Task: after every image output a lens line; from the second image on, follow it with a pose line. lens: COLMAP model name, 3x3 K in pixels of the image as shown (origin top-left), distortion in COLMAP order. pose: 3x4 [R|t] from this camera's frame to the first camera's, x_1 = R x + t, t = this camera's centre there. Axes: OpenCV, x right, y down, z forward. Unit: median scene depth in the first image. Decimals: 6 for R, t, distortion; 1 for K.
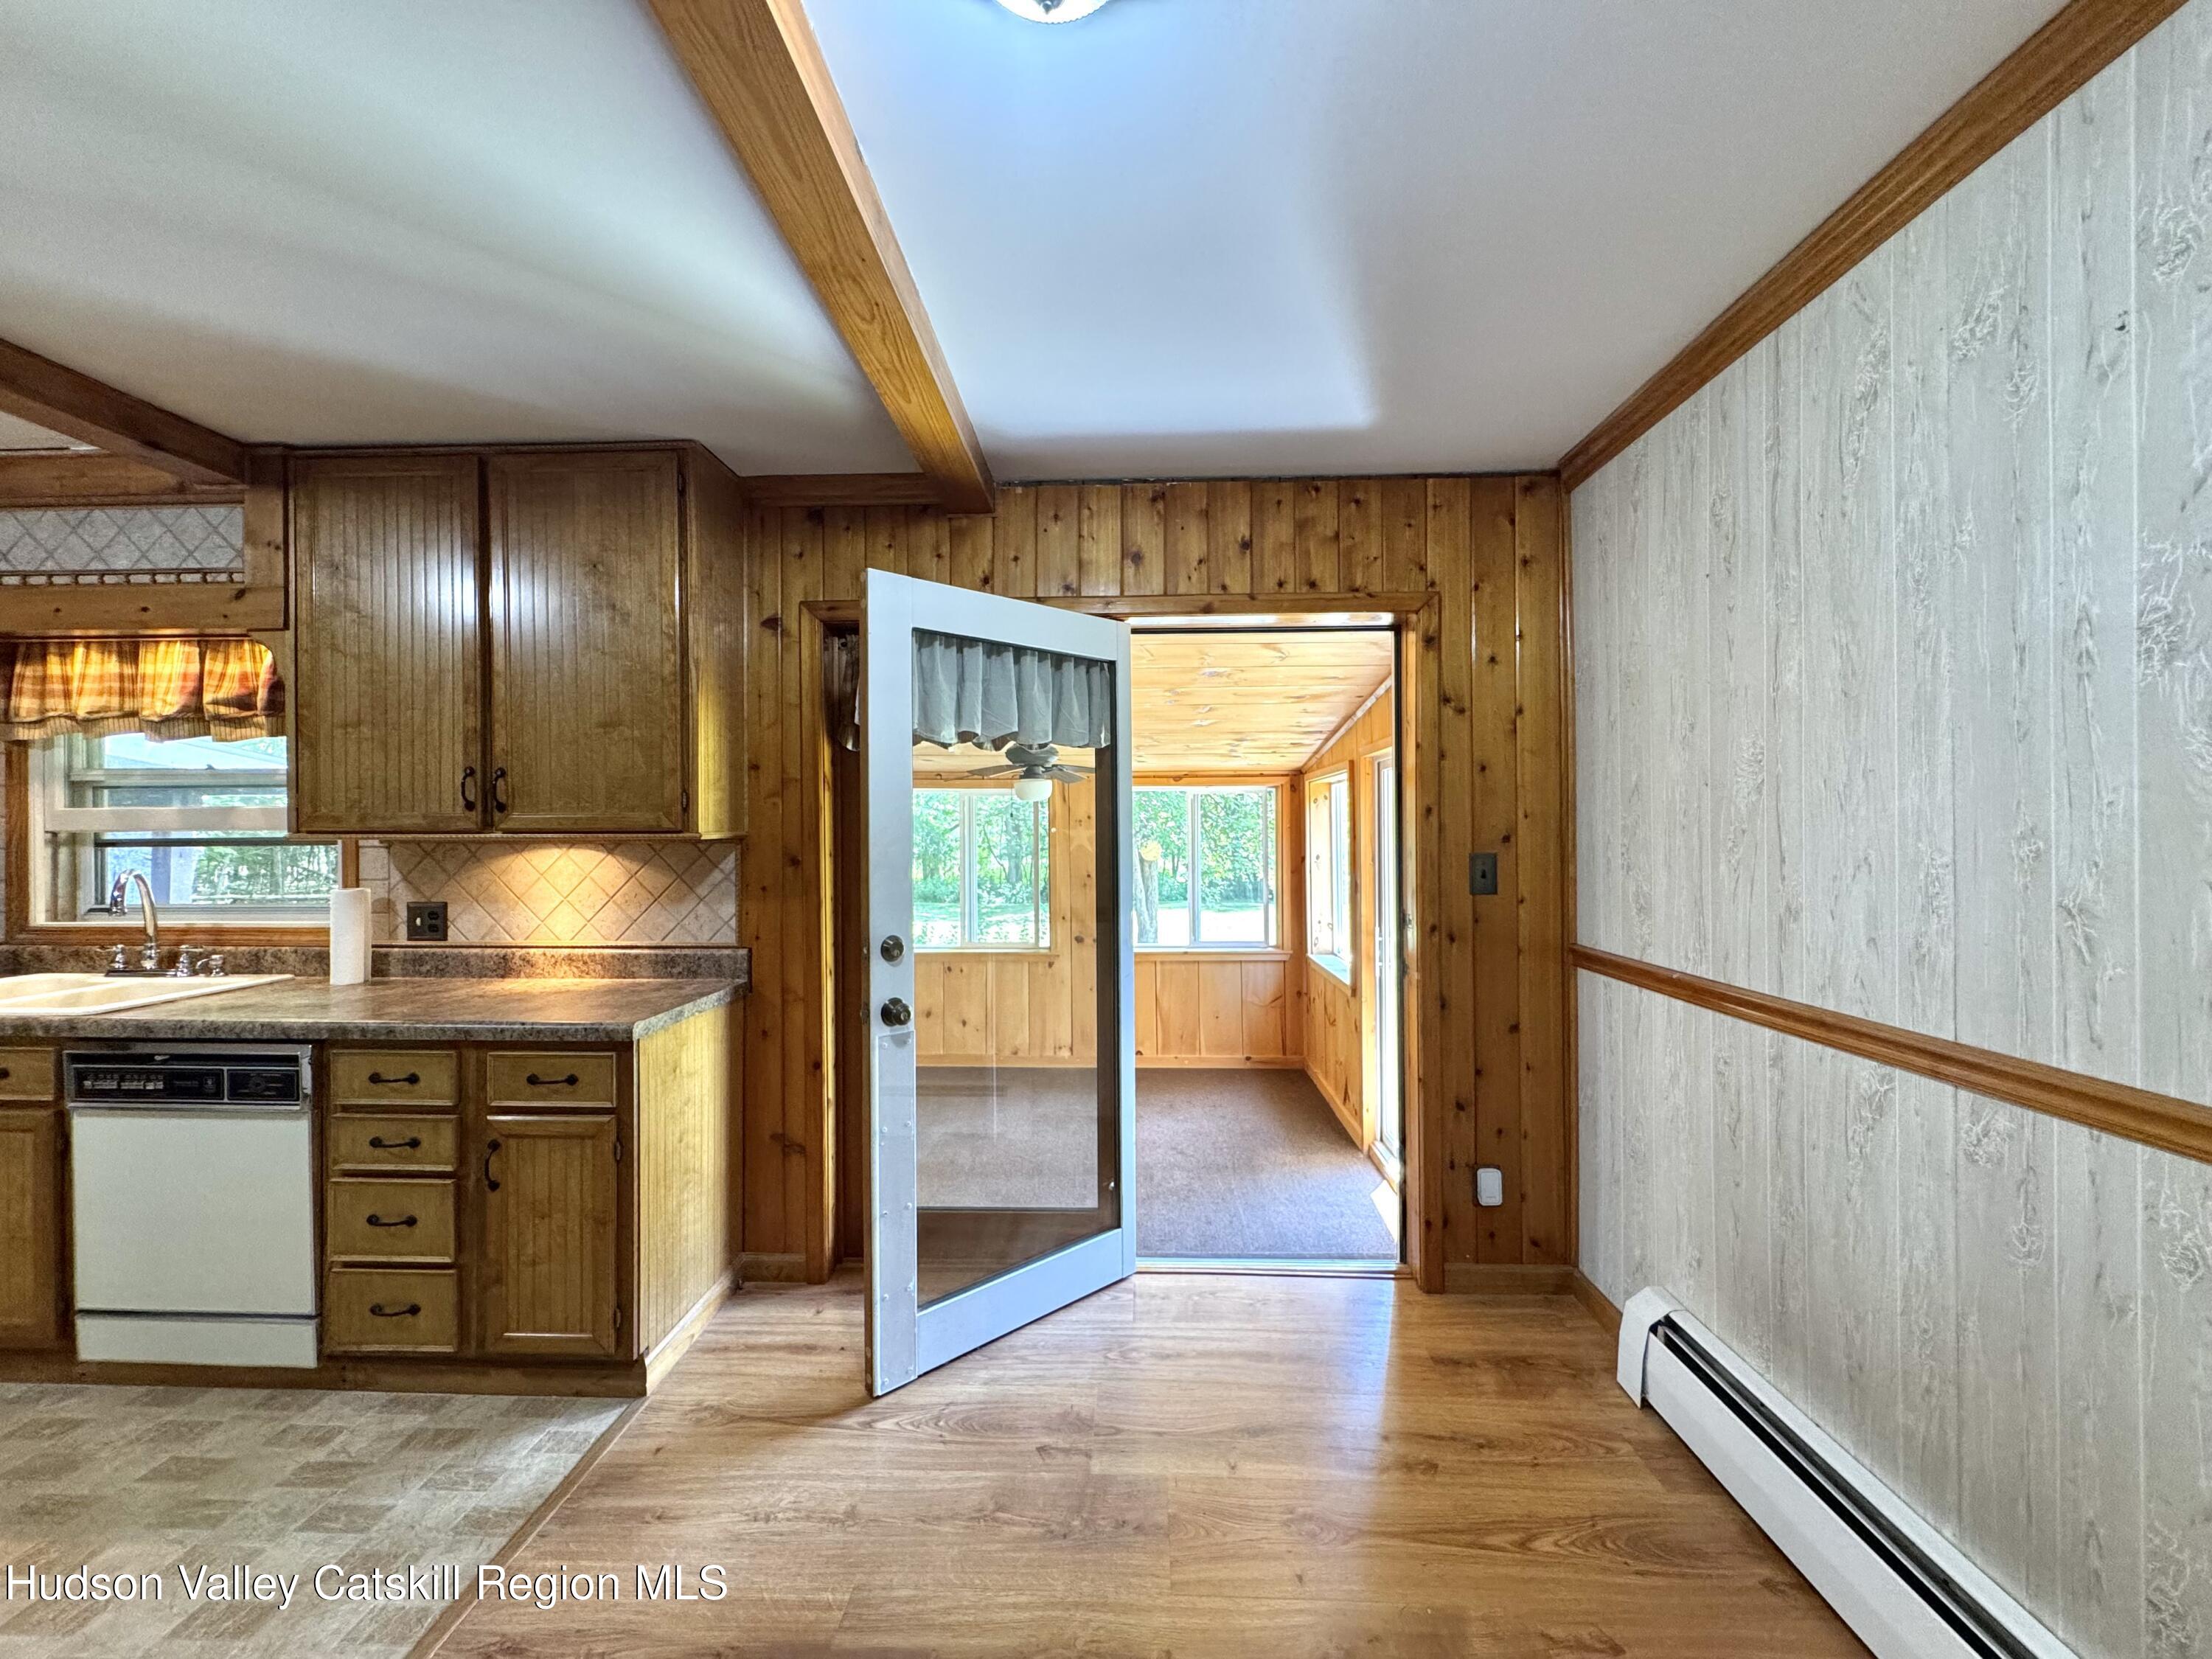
lens RADIAL K [[883.4, 0, 1107.1], [0, 883.4, 830.8], [0, 0, 1]] dist [-0.003016, 0.000762]
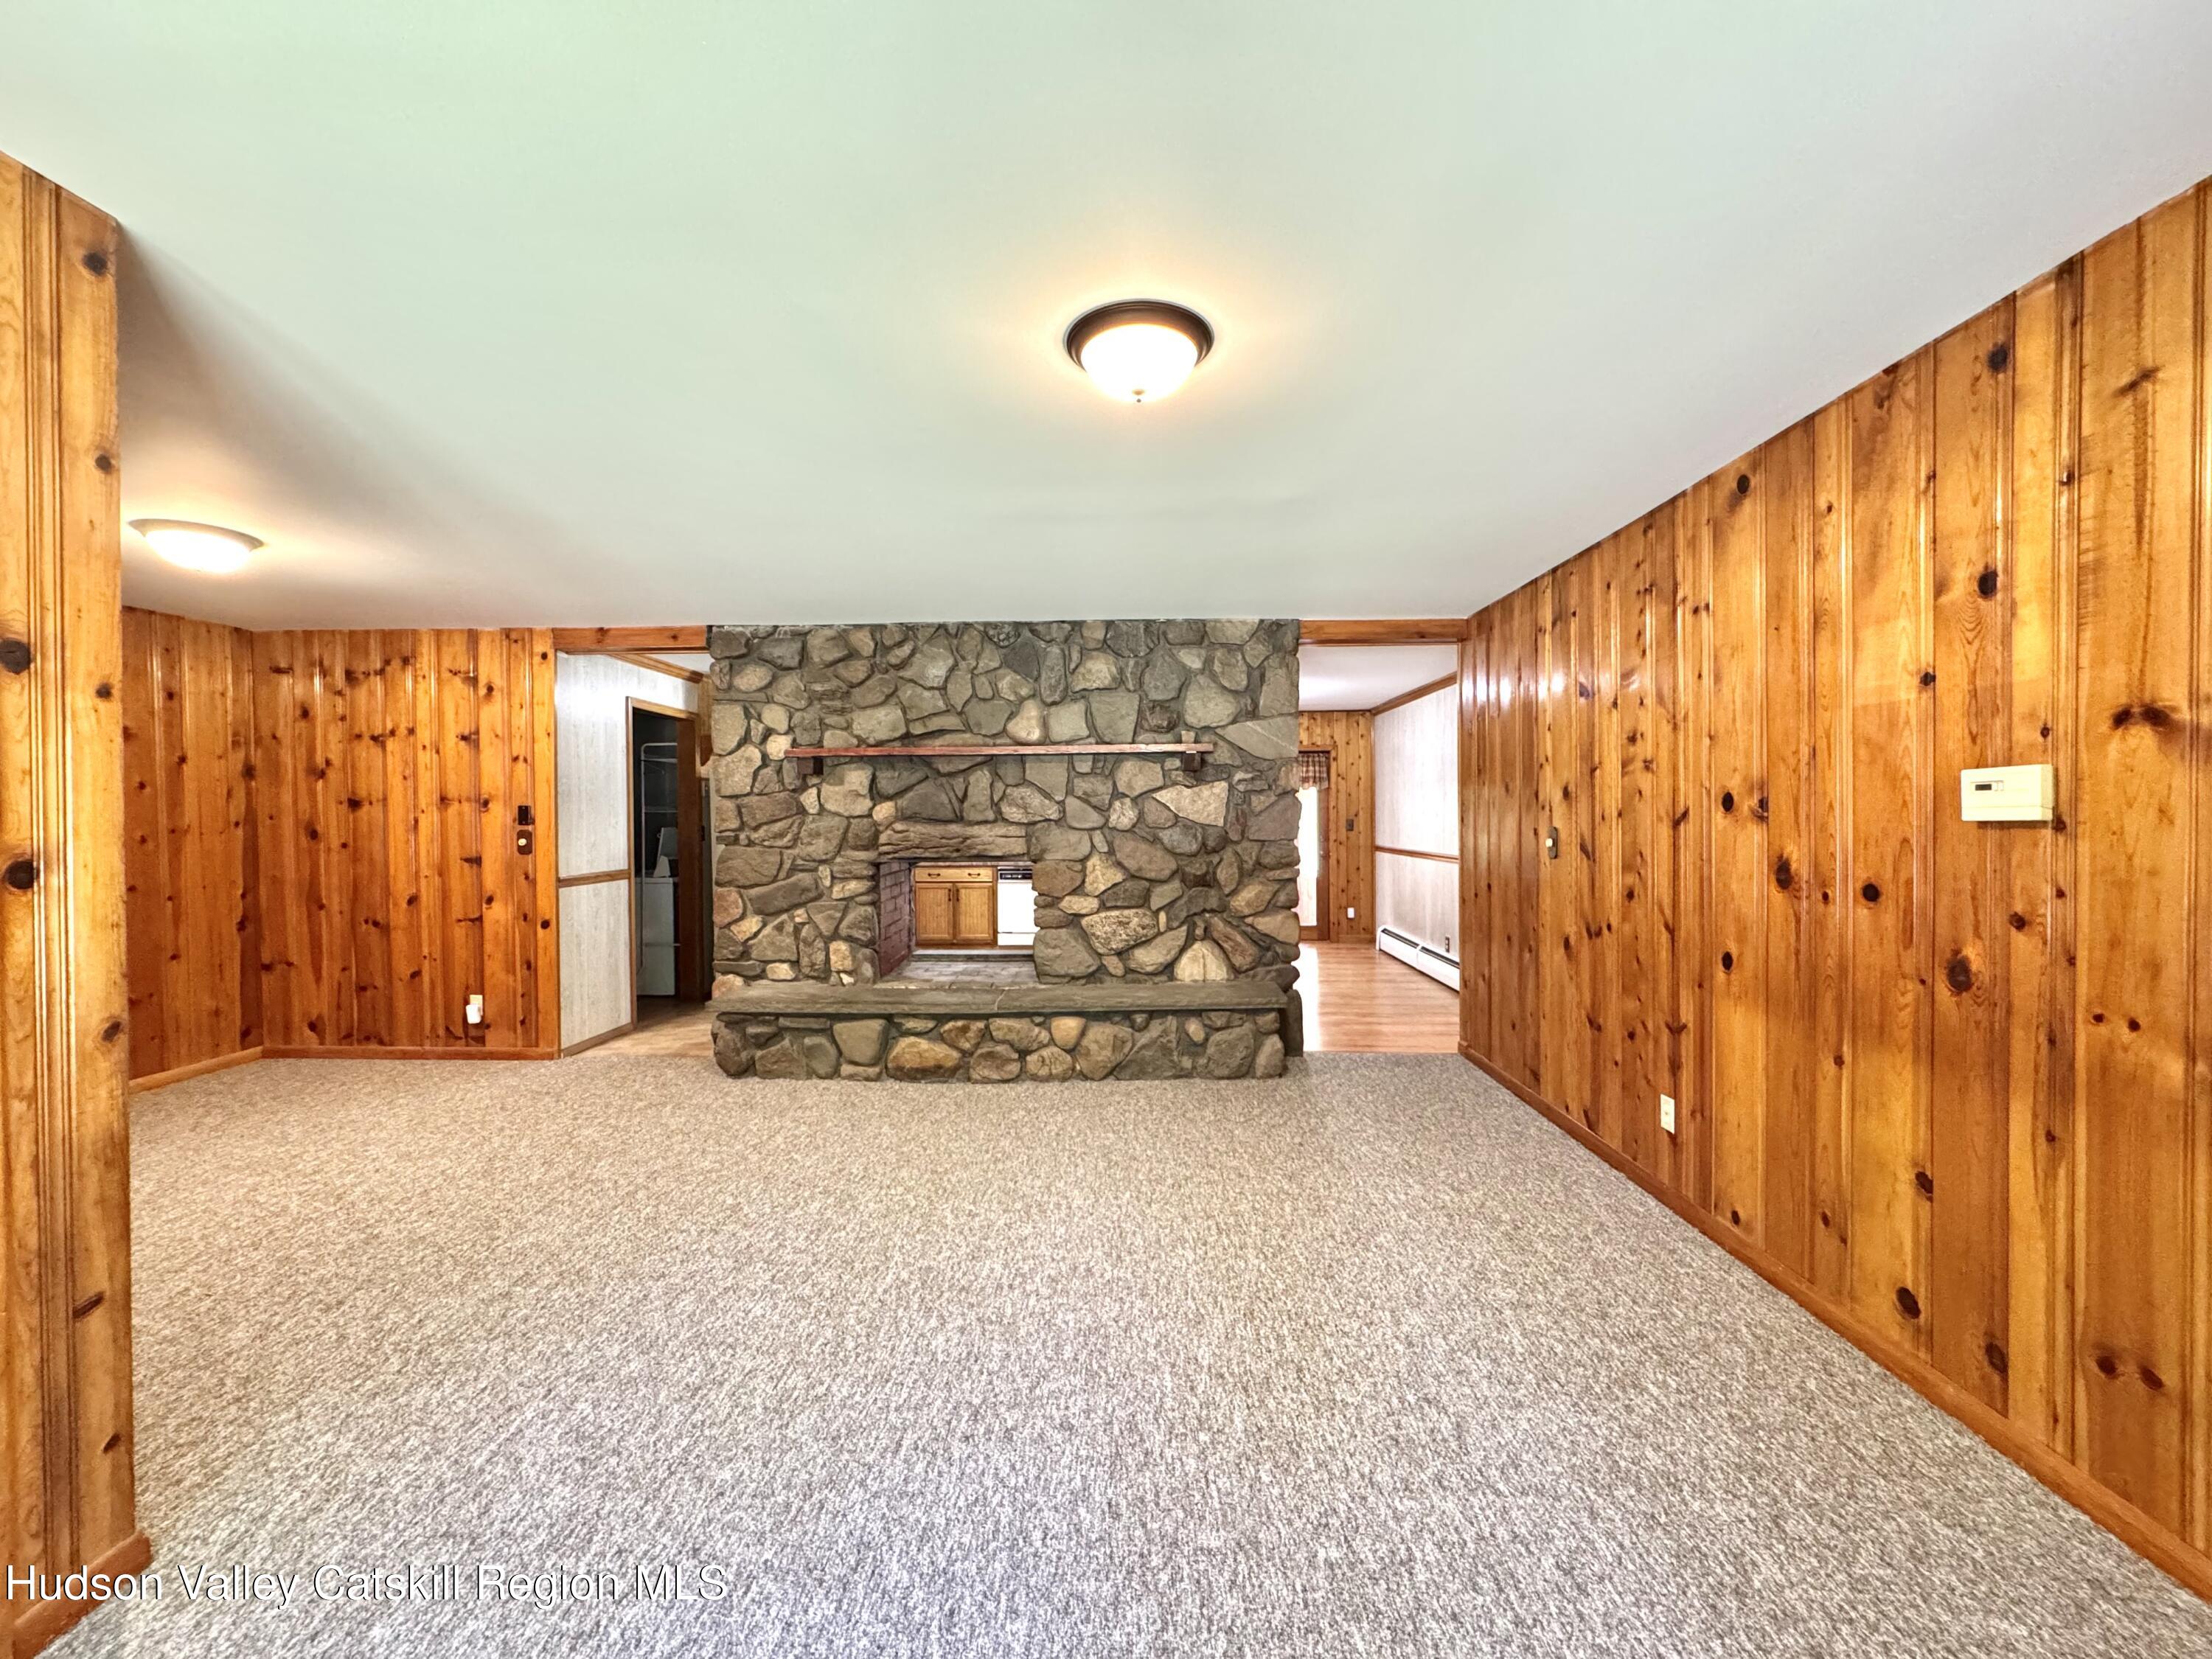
lens RADIAL K [[883.4, 0, 1112.6], [0, 883.4, 825.7], [0, 0, 1]] dist [-0.003016, 0.000762]
pose [[0.999898, -0.005064, 0.013322, -0.615920], [0.004840, 0.999847, 0.016826, -0.012715], [-0.013405, -0.016760, 0.999770, -2.731518]]
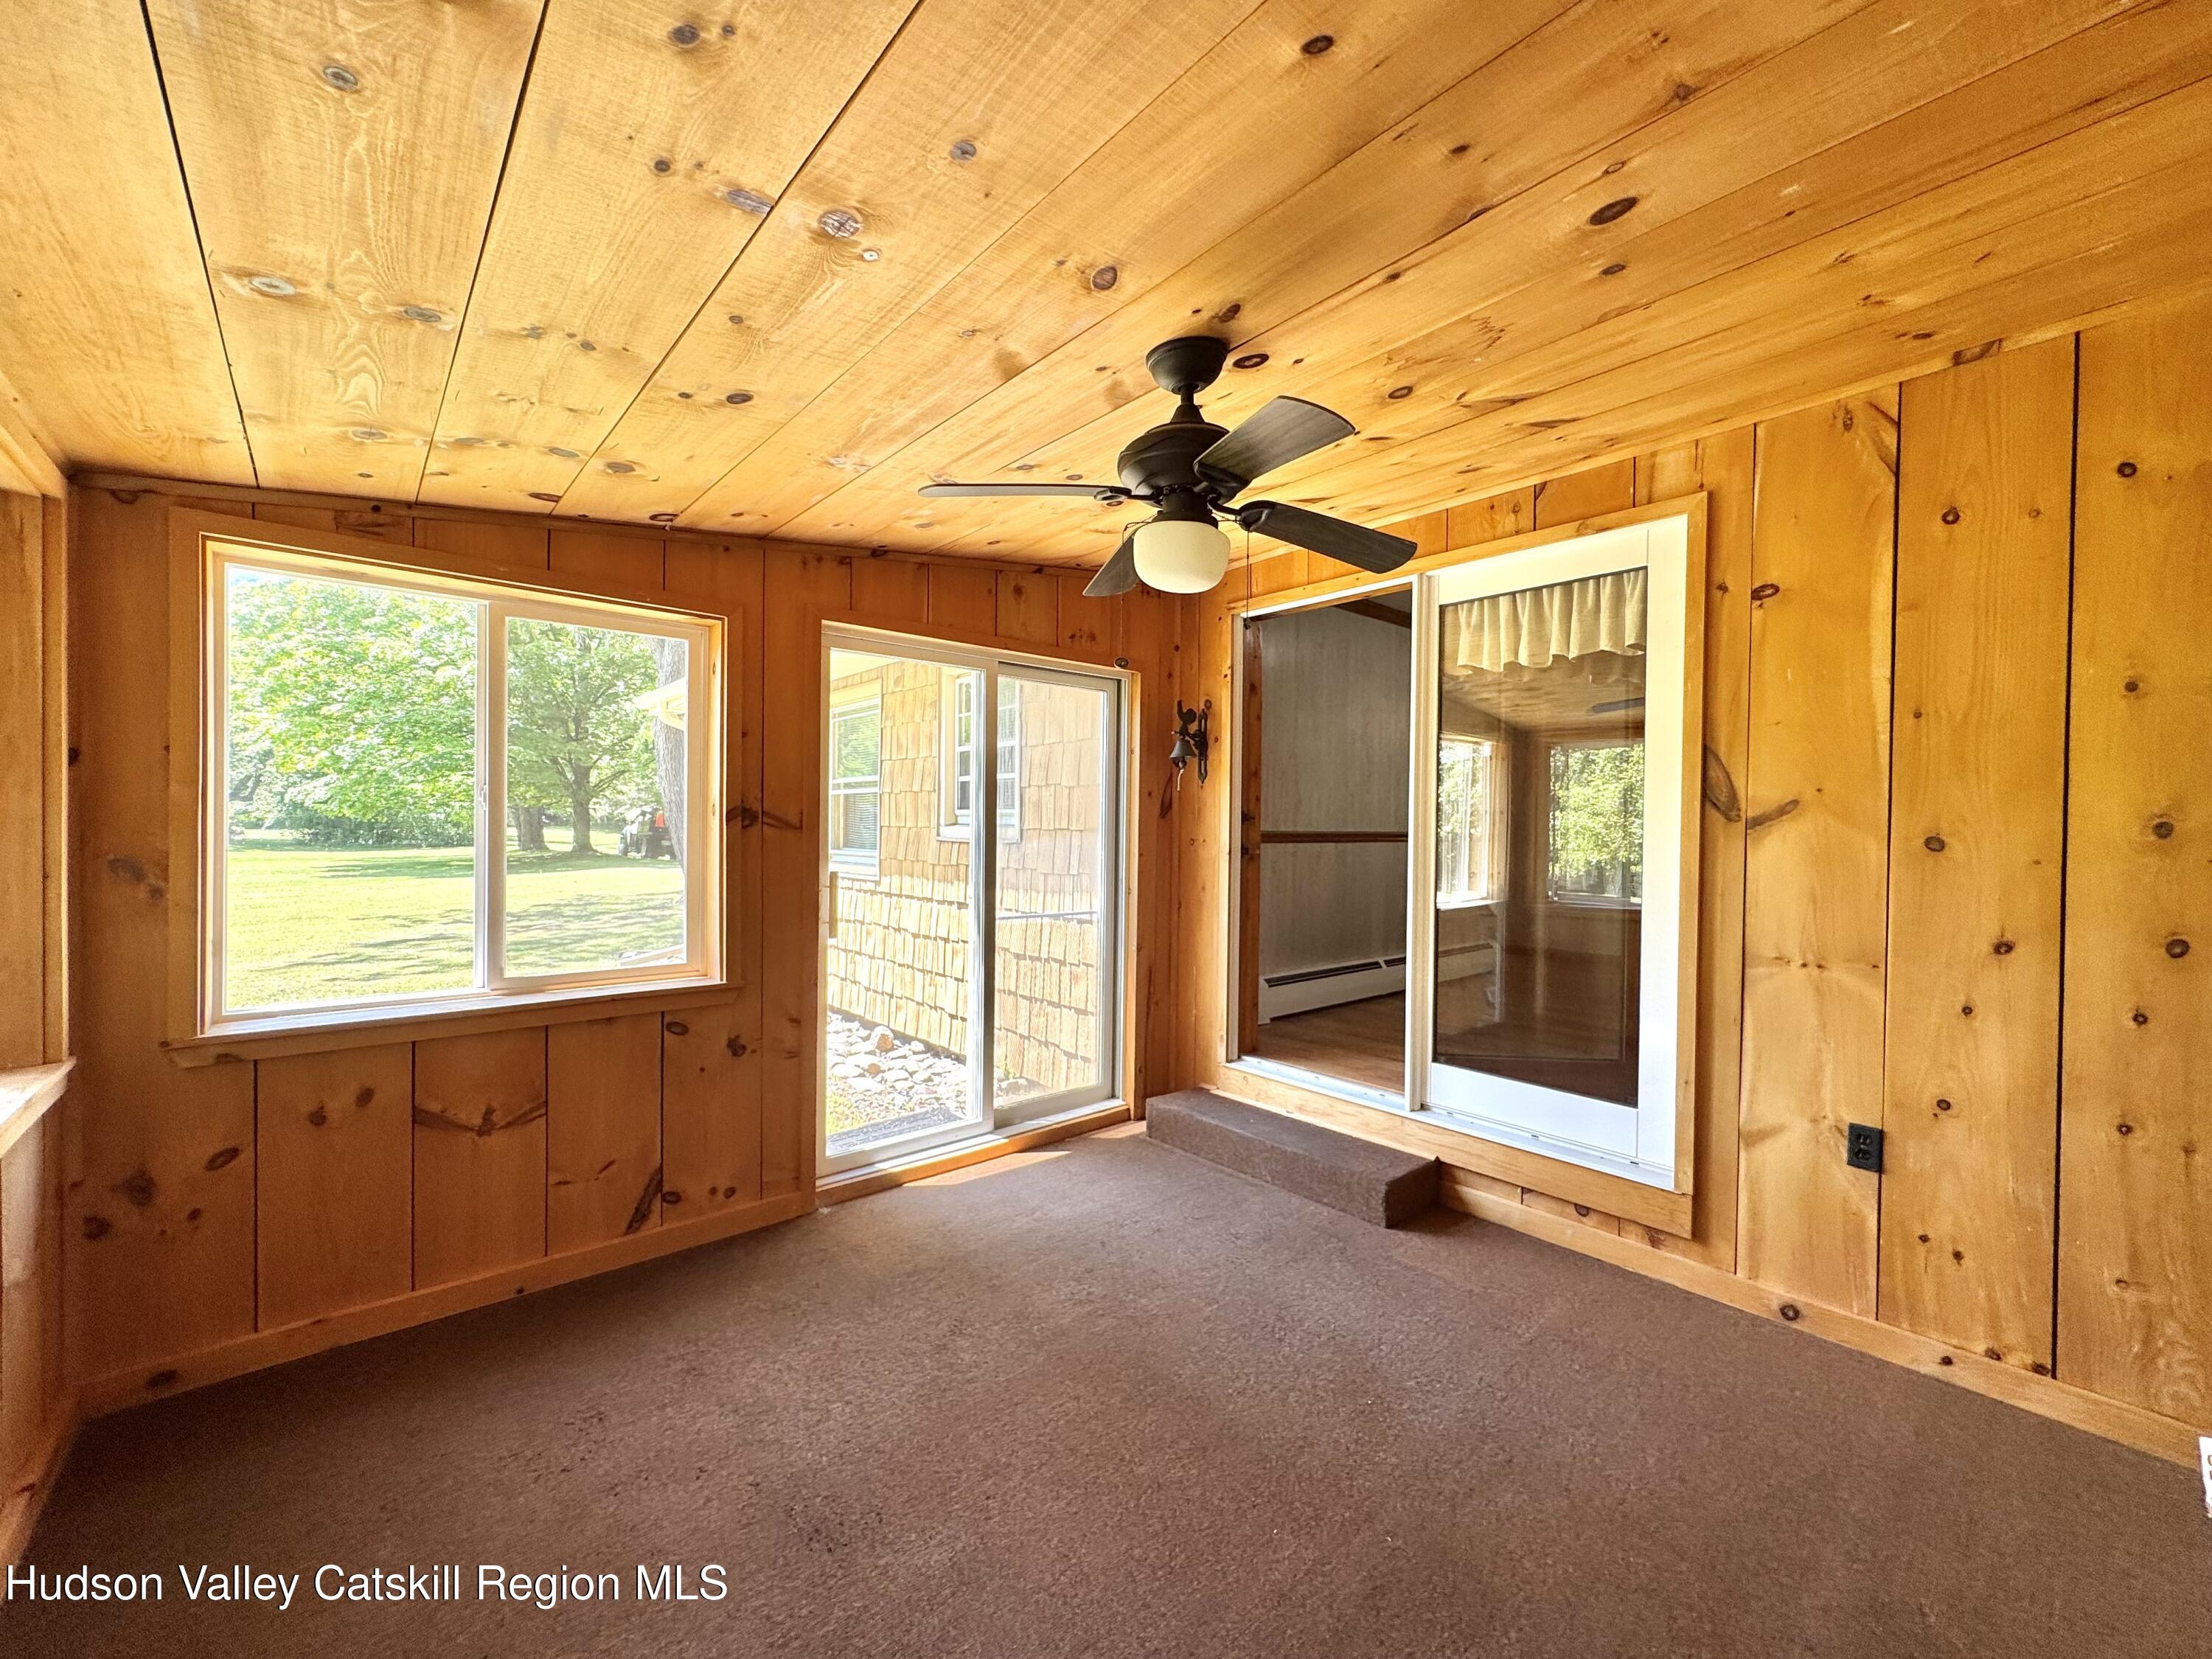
lens RADIAL K [[883.4, 0, 1099.2], [0, 883.4, 819.7], [0, 0, 1]] dist [-0.003016, 0.000762]
pose [[-0.661543, -0.007564, 0.749869, -0.697243], [-0.008837, 0.999958, 0.002291, 0.107535], [-0.749855, -0.005111, -0.661582, 2.436587]]
